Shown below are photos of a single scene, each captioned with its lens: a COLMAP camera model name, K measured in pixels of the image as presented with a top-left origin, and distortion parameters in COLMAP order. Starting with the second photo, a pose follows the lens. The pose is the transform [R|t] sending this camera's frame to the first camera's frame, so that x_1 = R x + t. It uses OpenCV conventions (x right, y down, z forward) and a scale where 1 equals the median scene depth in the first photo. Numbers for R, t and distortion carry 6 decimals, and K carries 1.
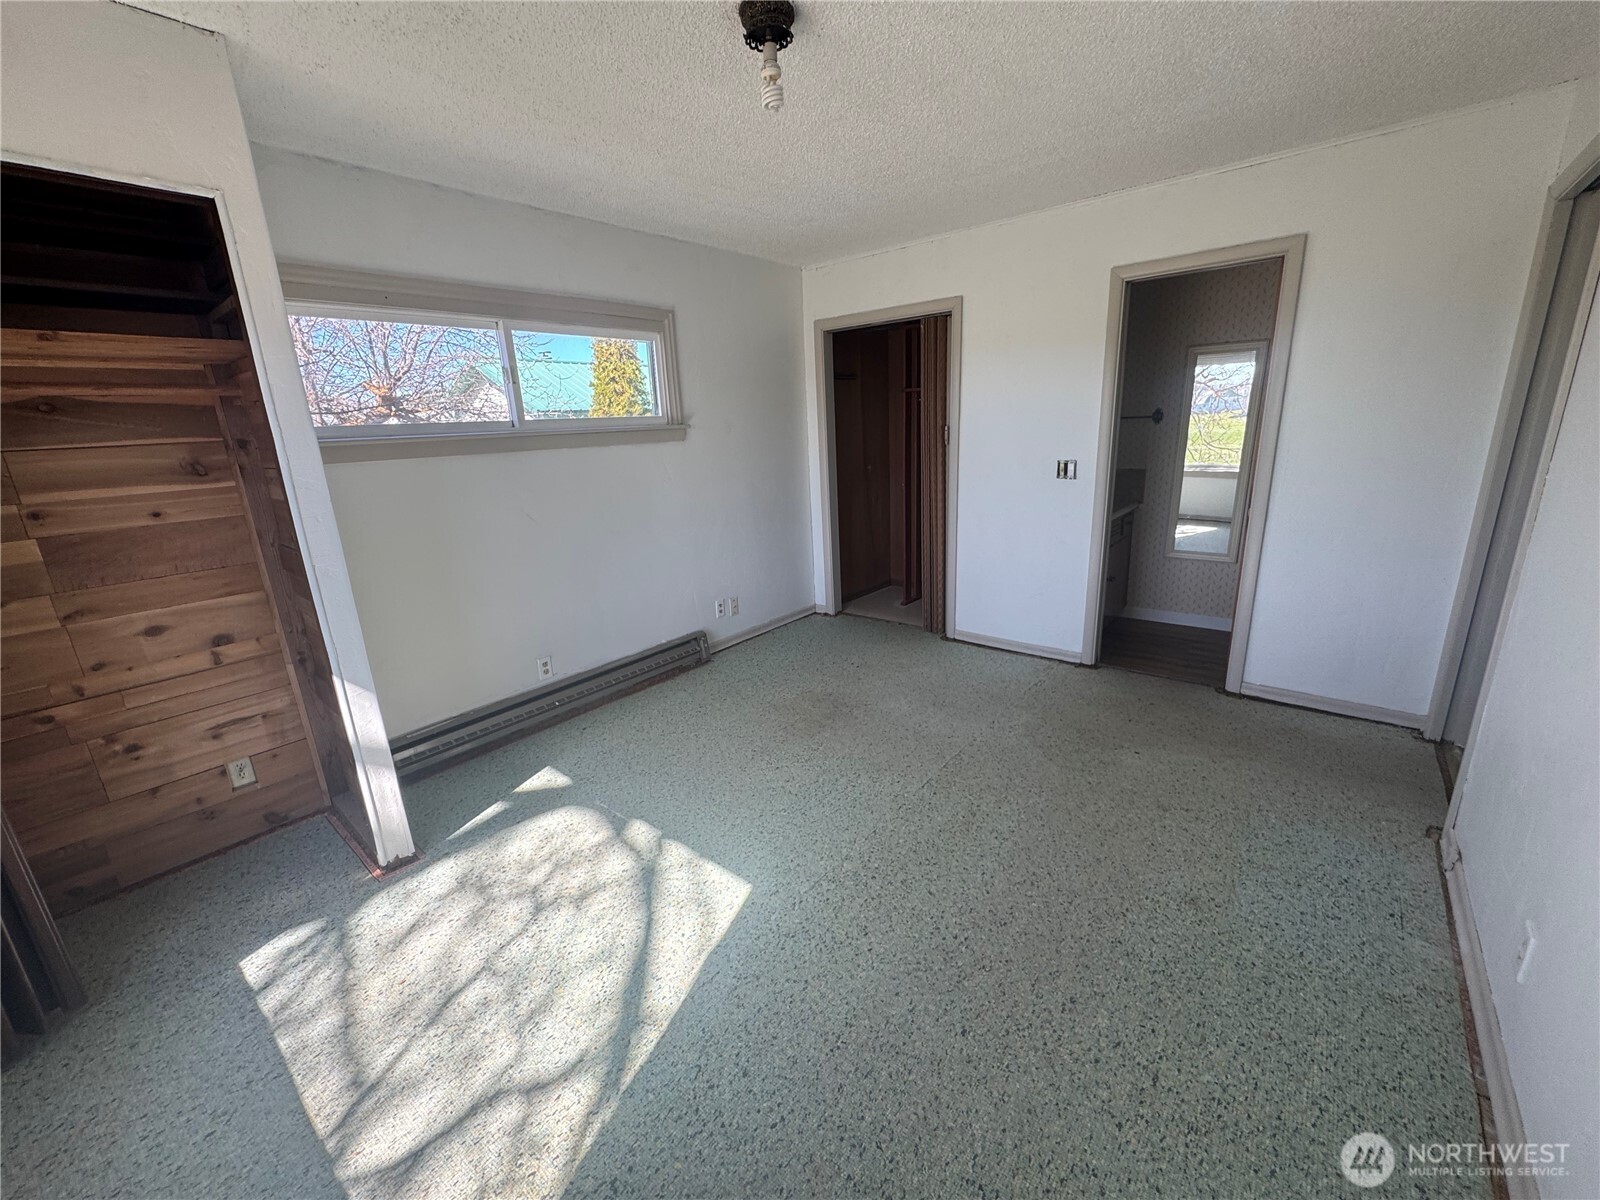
lens RADIAL K [[638.7, 0, 798.3], [0, 638.7, 602.7], [0, 0, 1]] dist [-0.004529, 0.000405]
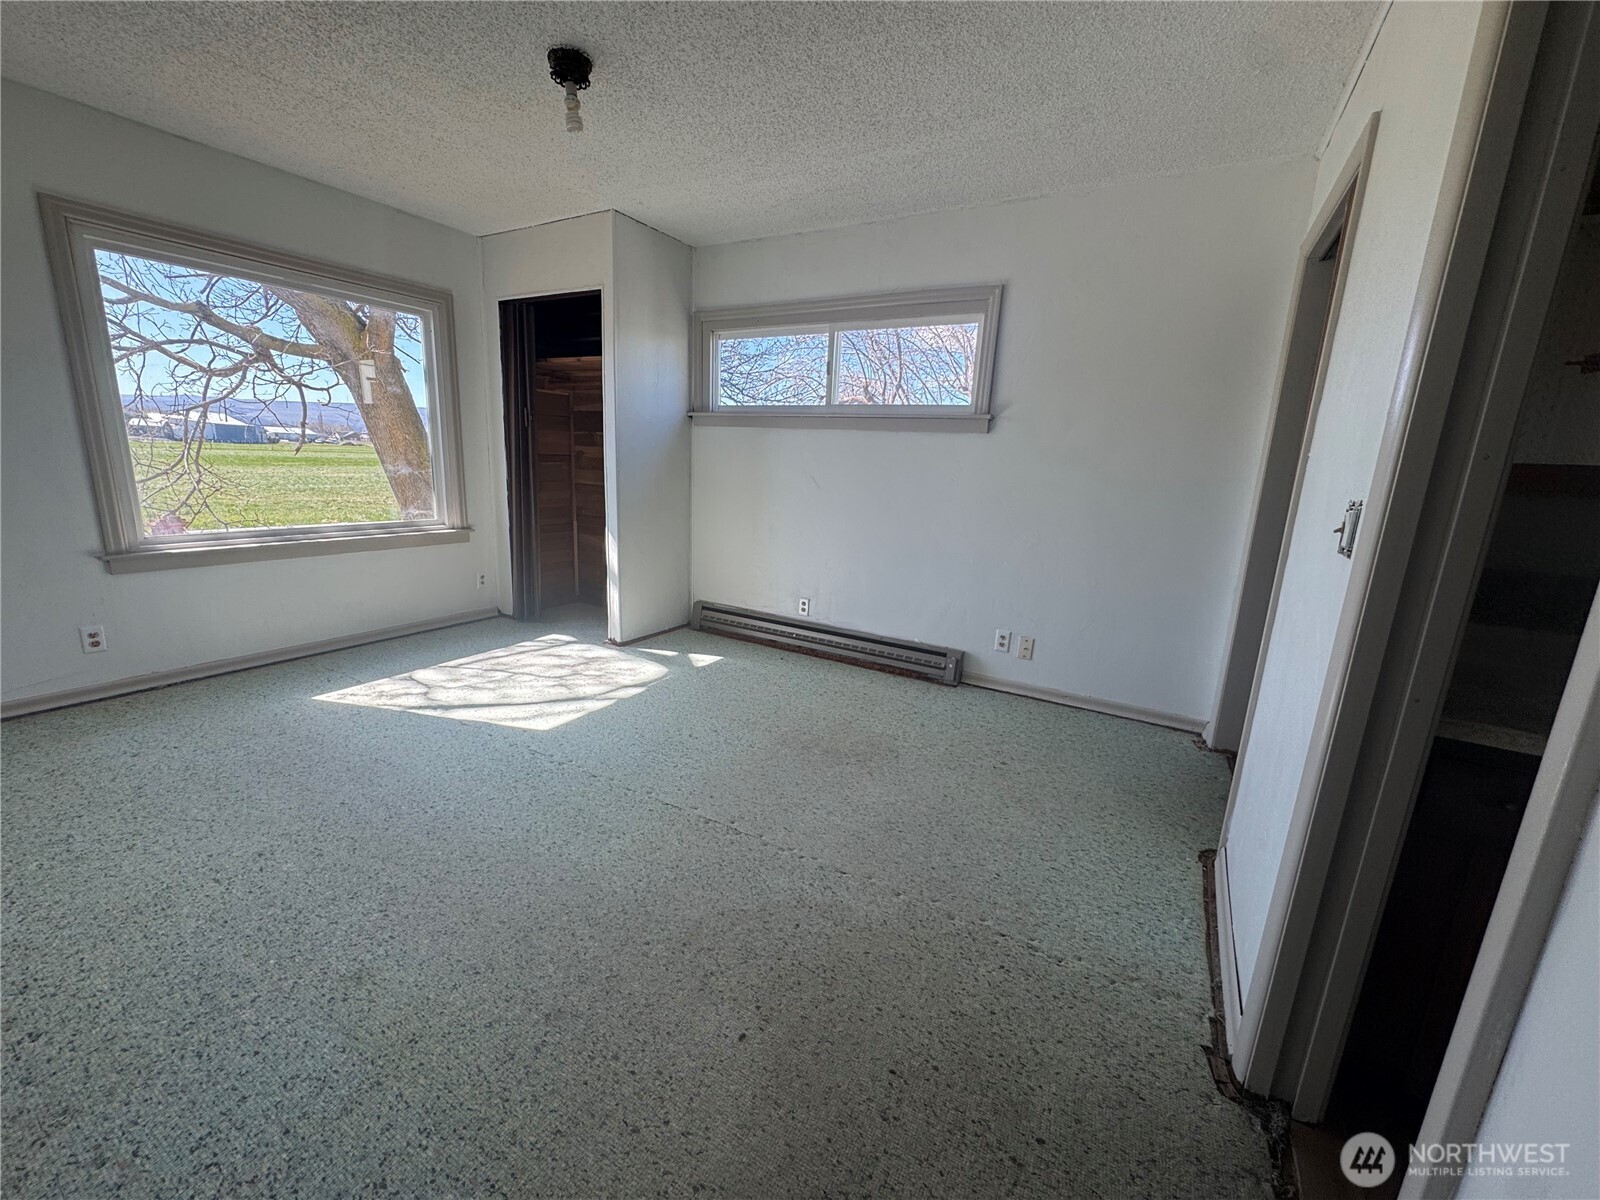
lens RADIAL K [[638.7, 0, 799.1], [0, 638.7, 601.1], [0, 0, 1]] dist [-0.004529, 0.000405]
pose [[0.164294, 0.270201, -0.948683, 1.234217], [-0.319347, 0.924525, 0.208016, -0.258629], [0.933287, 0.268783, 0.238182, 1.126010]]
